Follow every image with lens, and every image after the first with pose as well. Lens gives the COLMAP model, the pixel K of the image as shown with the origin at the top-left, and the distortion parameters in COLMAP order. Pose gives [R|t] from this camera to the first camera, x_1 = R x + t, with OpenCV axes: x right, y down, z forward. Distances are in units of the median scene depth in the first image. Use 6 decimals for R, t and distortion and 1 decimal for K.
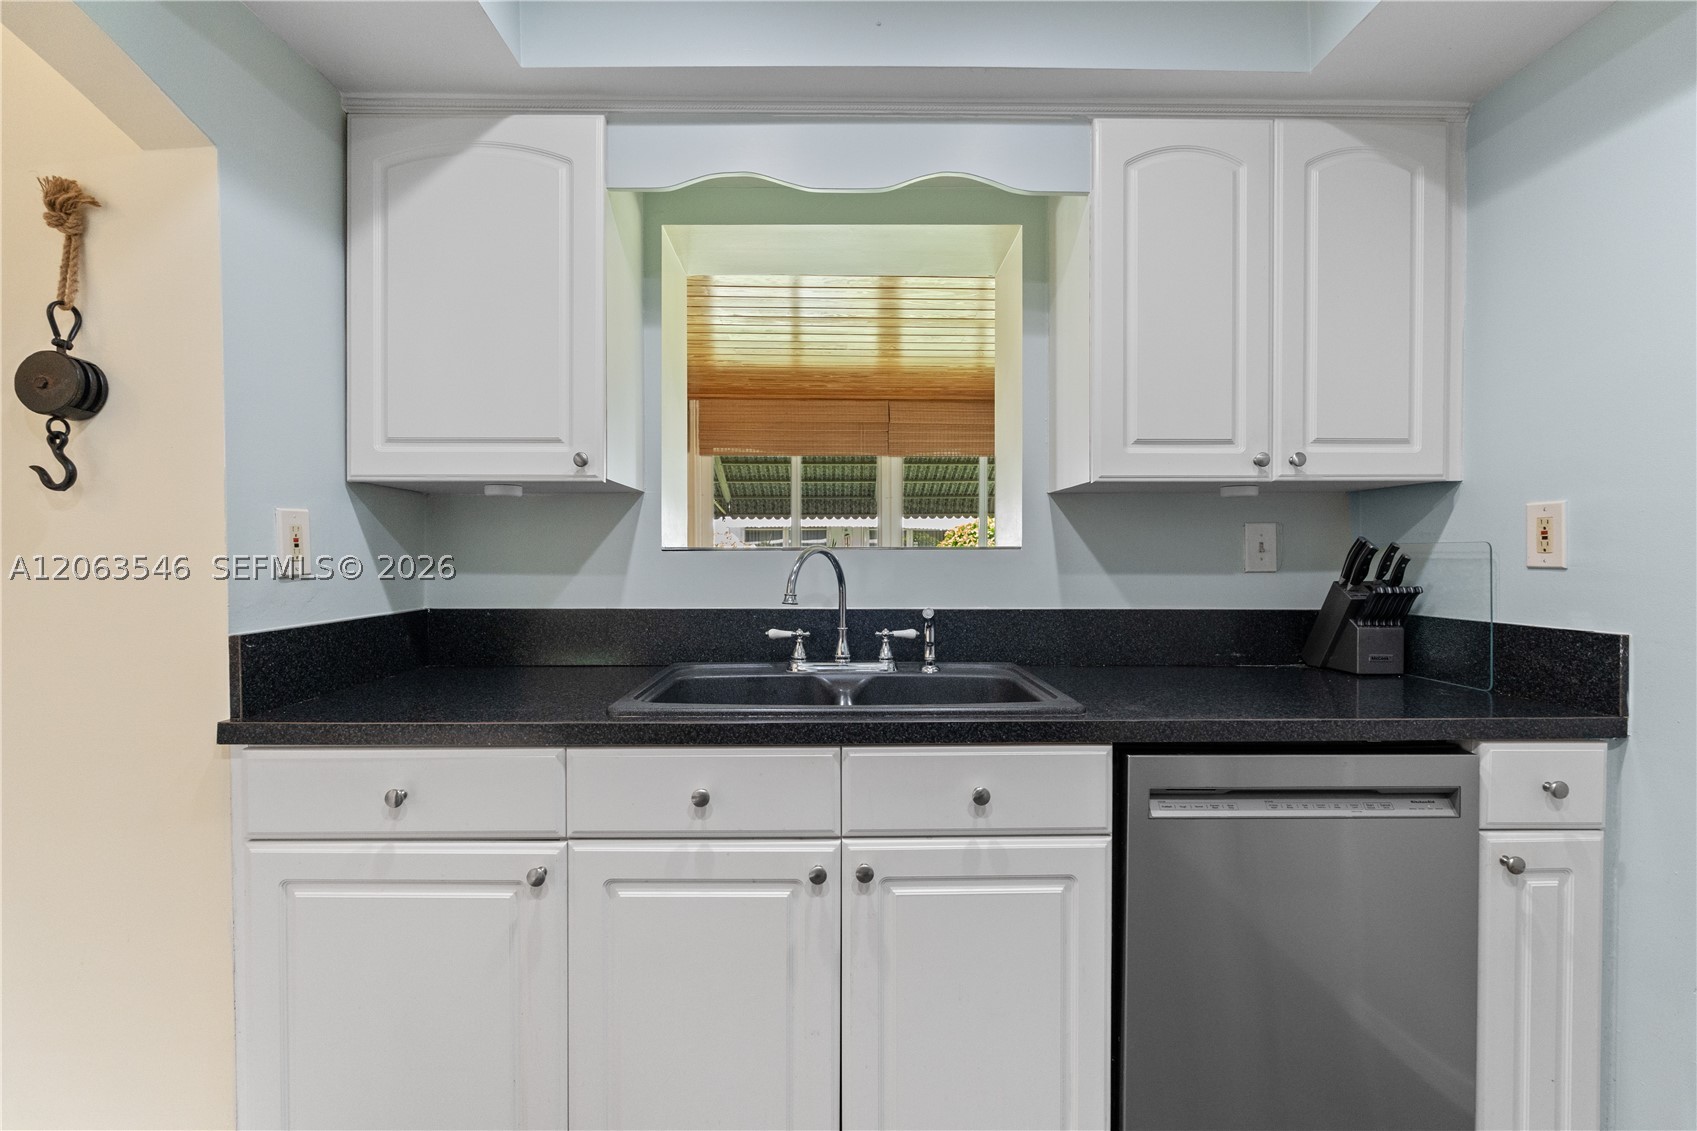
lens RADIAL K [[764.0, 0, 848.5], [0, 764.0, 565.5], [0, 0, 1]] dist [-0.010657, 0.000472]
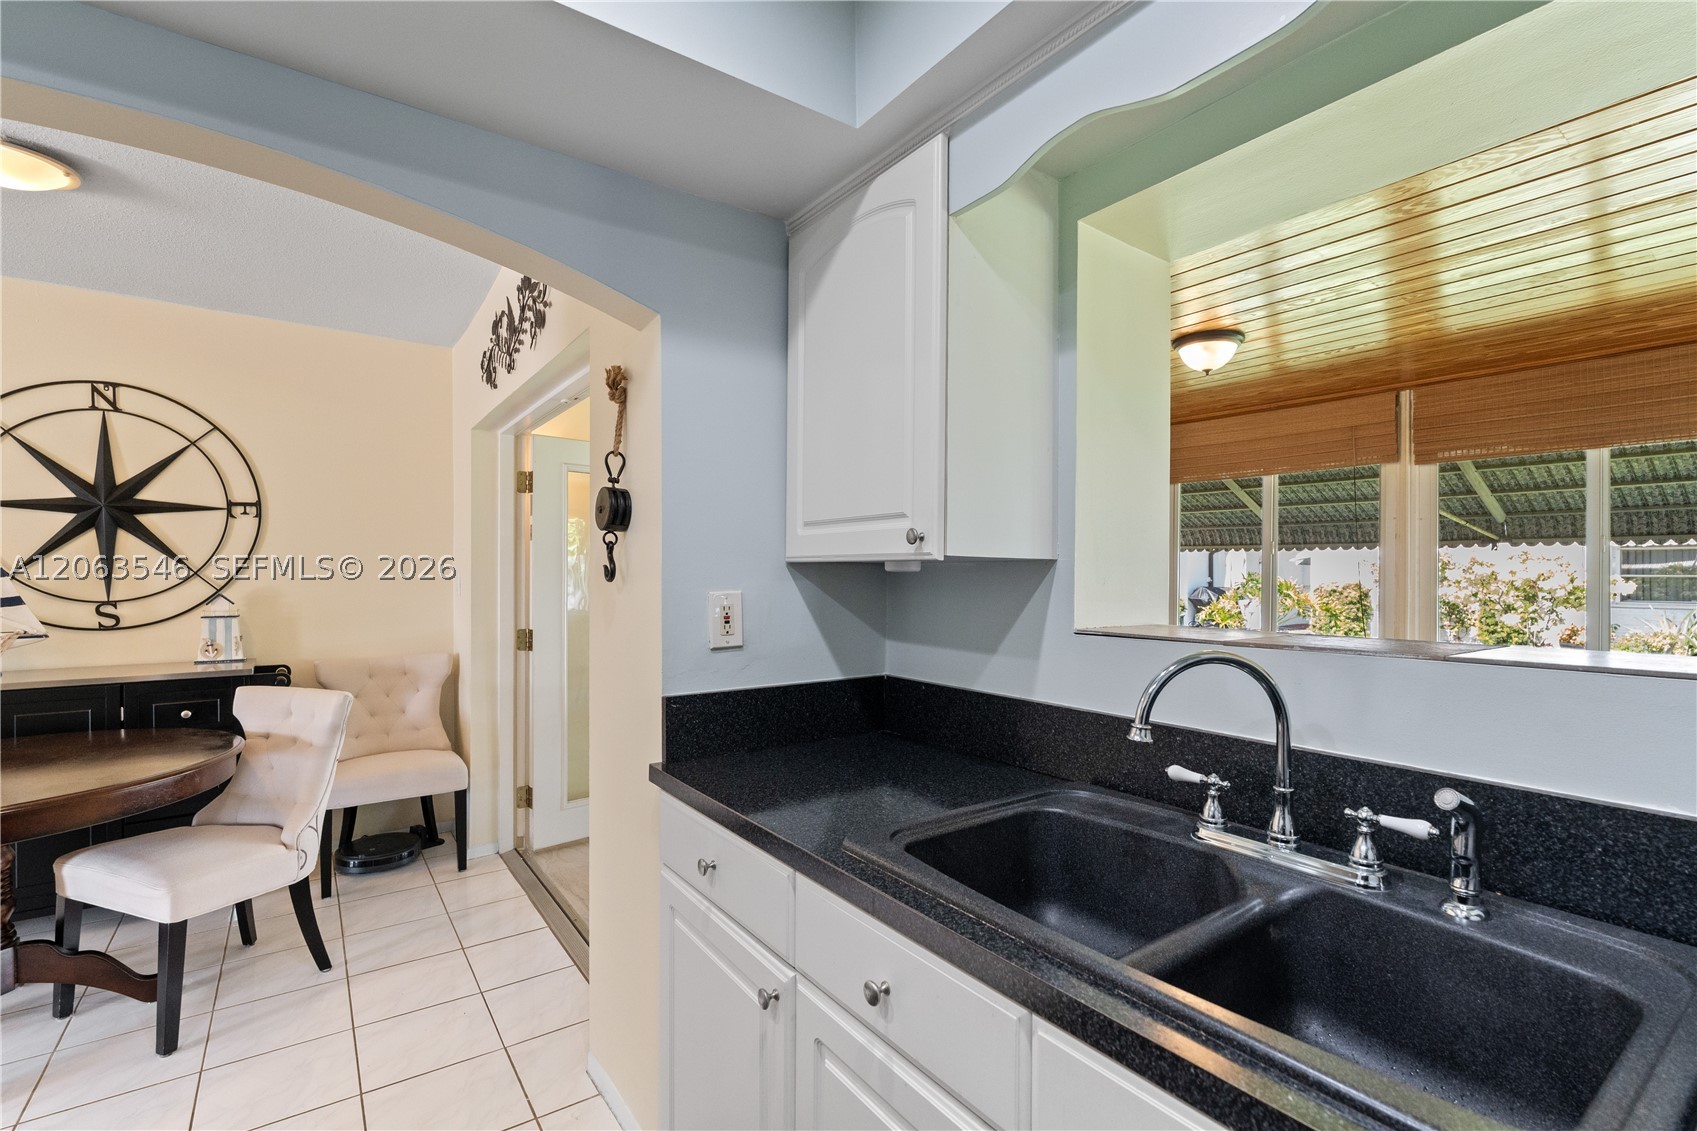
lens RADIAL K [[772.9, 0, 847.6], [0, 772.9, 573.3], [0, 0, 1]] dist [-0.000174, 0.000397]
pose [[0.556565, 0.002237, -0.830801, 0.325737], [-0.013735, 0.999884, -0.006509, -0.082709], [0.830690, 0.015034, 0.556532, 0.408707]]
